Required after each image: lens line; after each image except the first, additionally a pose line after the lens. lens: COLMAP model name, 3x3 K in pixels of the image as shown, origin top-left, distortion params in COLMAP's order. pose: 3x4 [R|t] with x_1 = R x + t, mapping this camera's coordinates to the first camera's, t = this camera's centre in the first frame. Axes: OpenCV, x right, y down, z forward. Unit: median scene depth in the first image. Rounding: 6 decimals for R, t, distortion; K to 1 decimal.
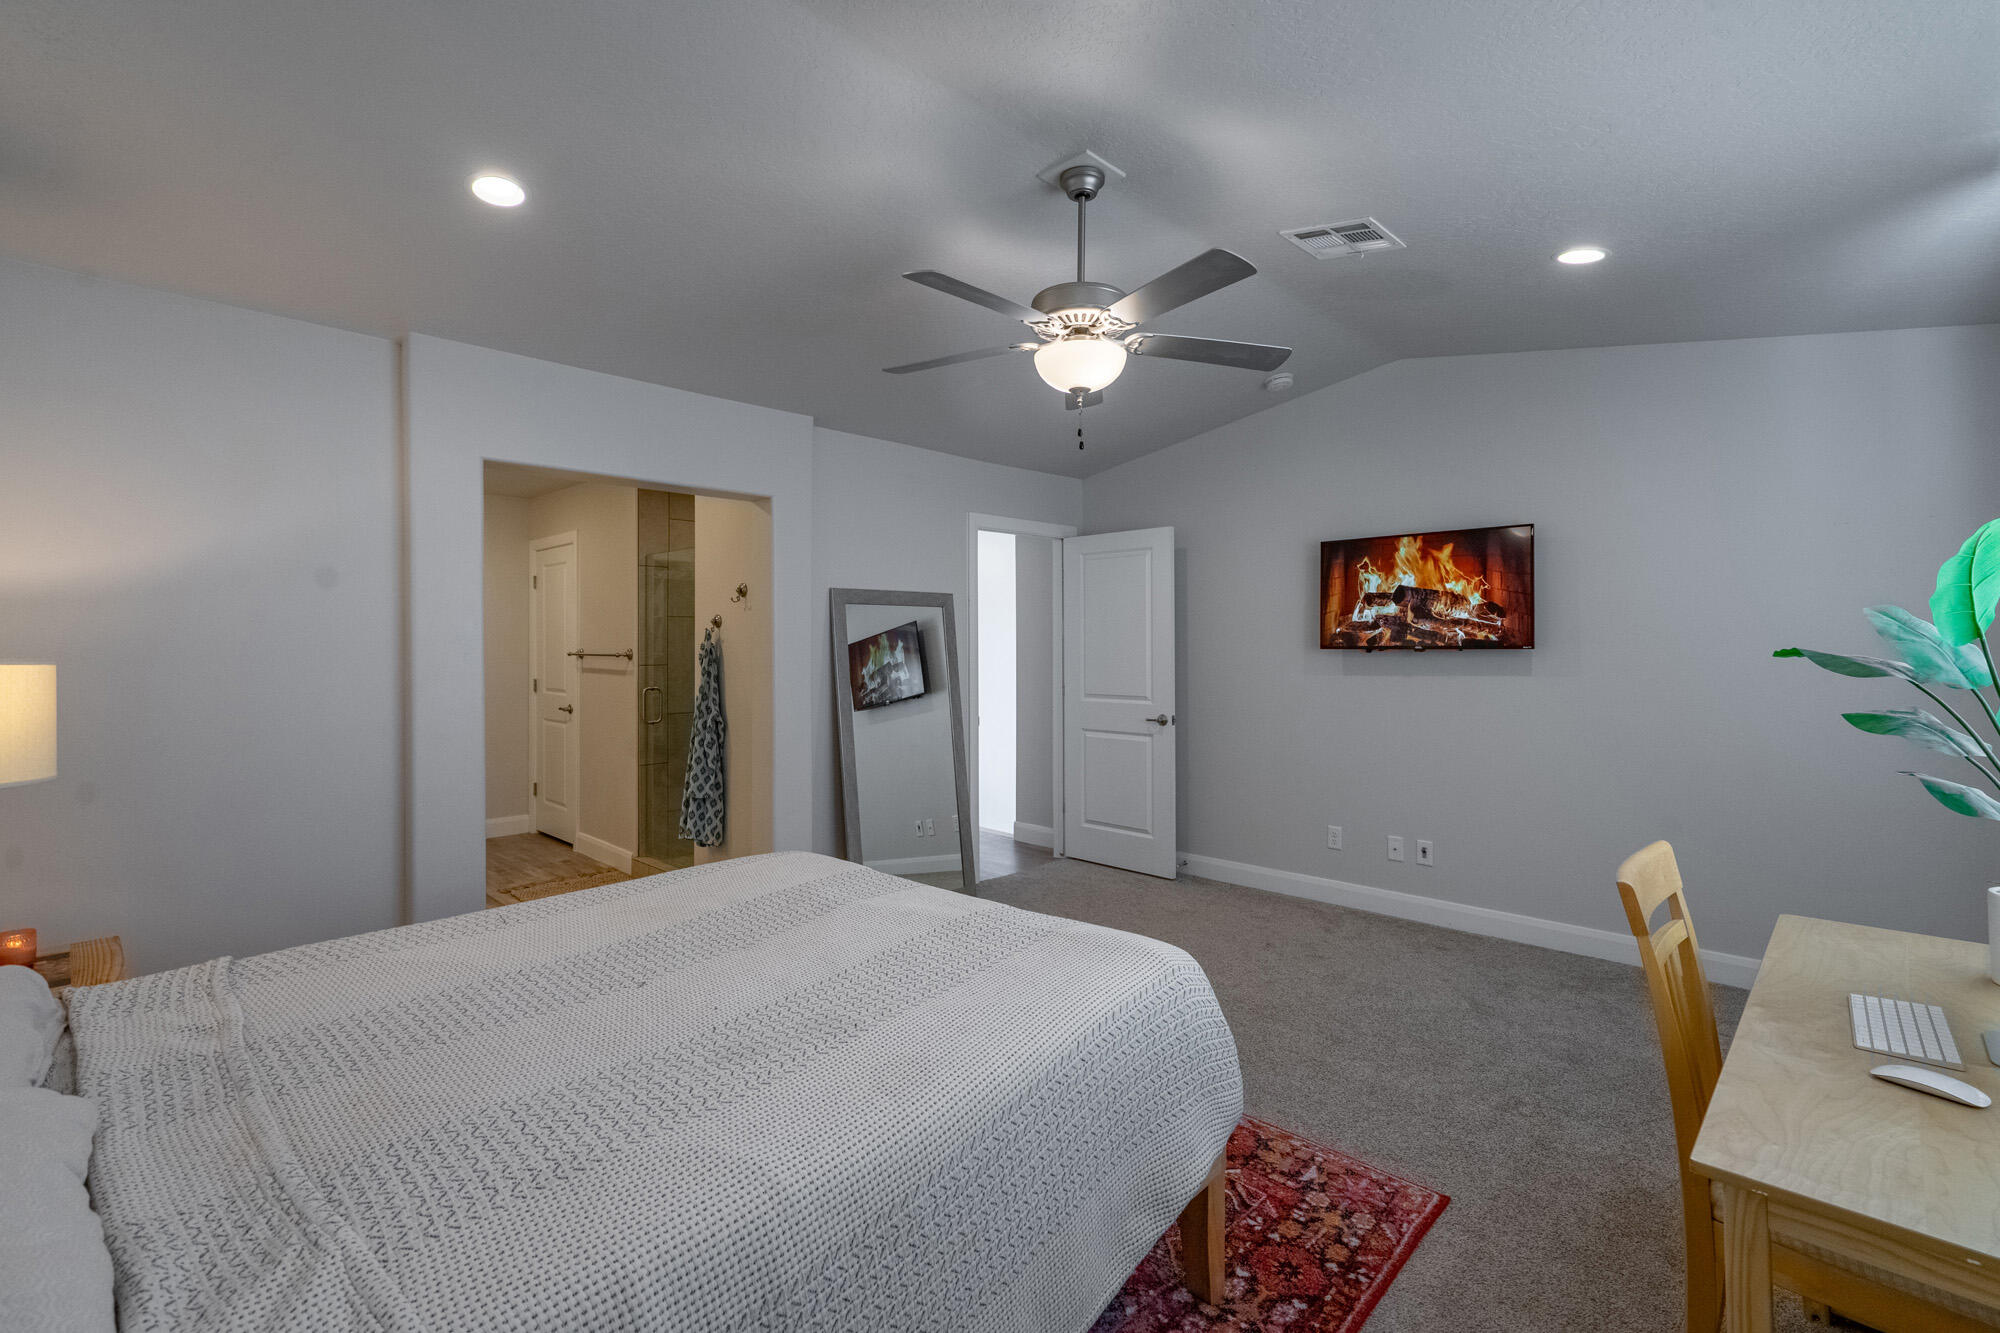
lens RADIAL K [[861.0, 0, 1007.9], [0, 861.0, 631.5], [0, 0, 1]] dist [0.024222, 0.000205]
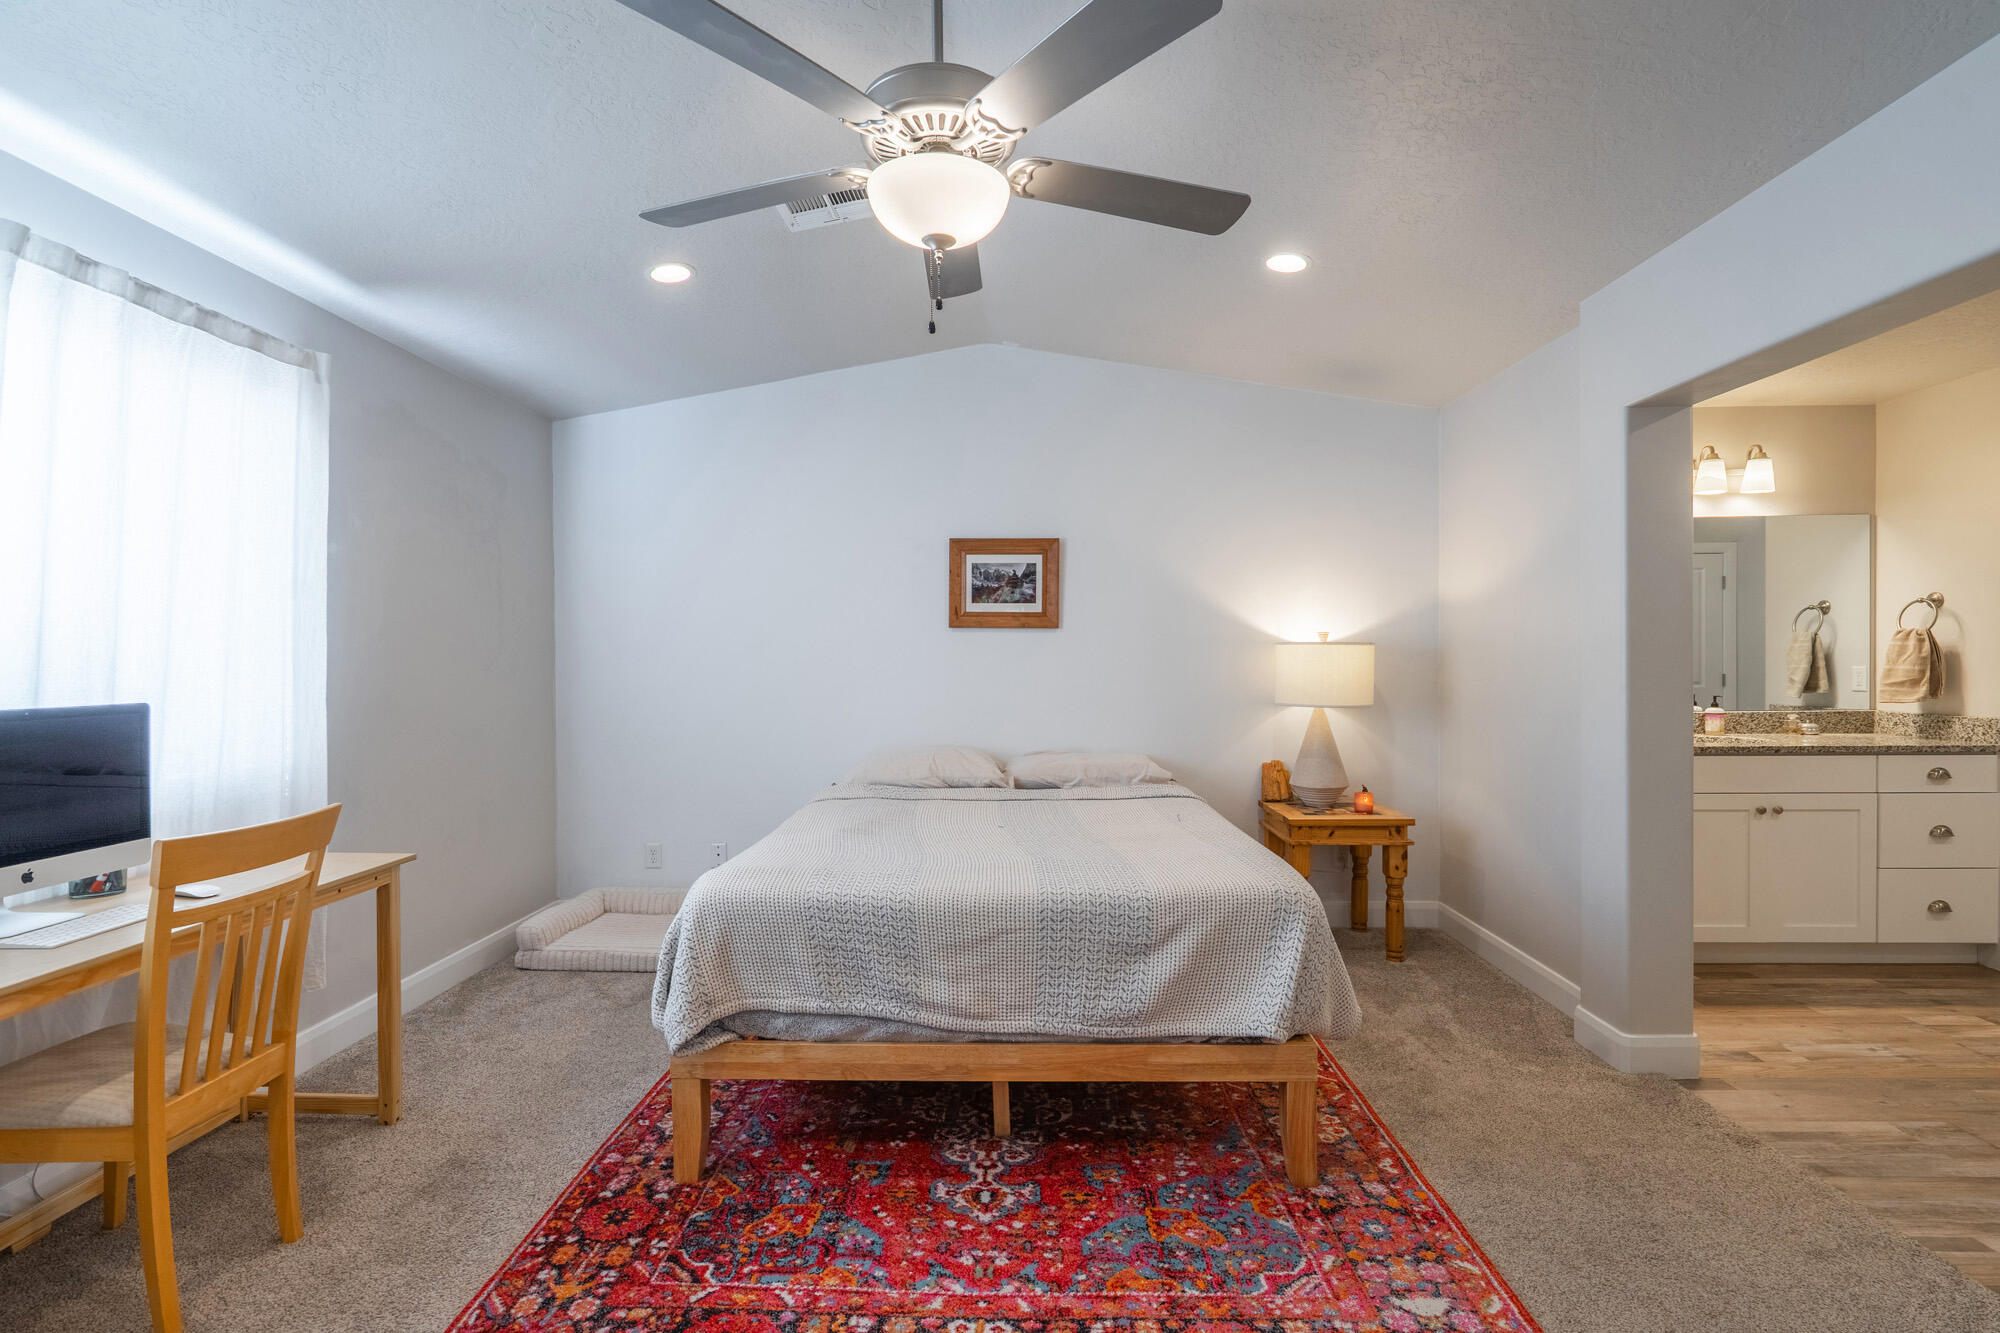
lens RADIAL K [[868.2, 0, 992.4], [0, 868.2, 660.3], [0, 0, 1]] dist [-0.002193, 0.000884]
pose [[-0.723965, 0.011537, -0.689740, 0.649330], [0.013930, 0.999901, 0.002103, 0.079127], [0.689696, -0.008086, -0.724054, 1.906899]]
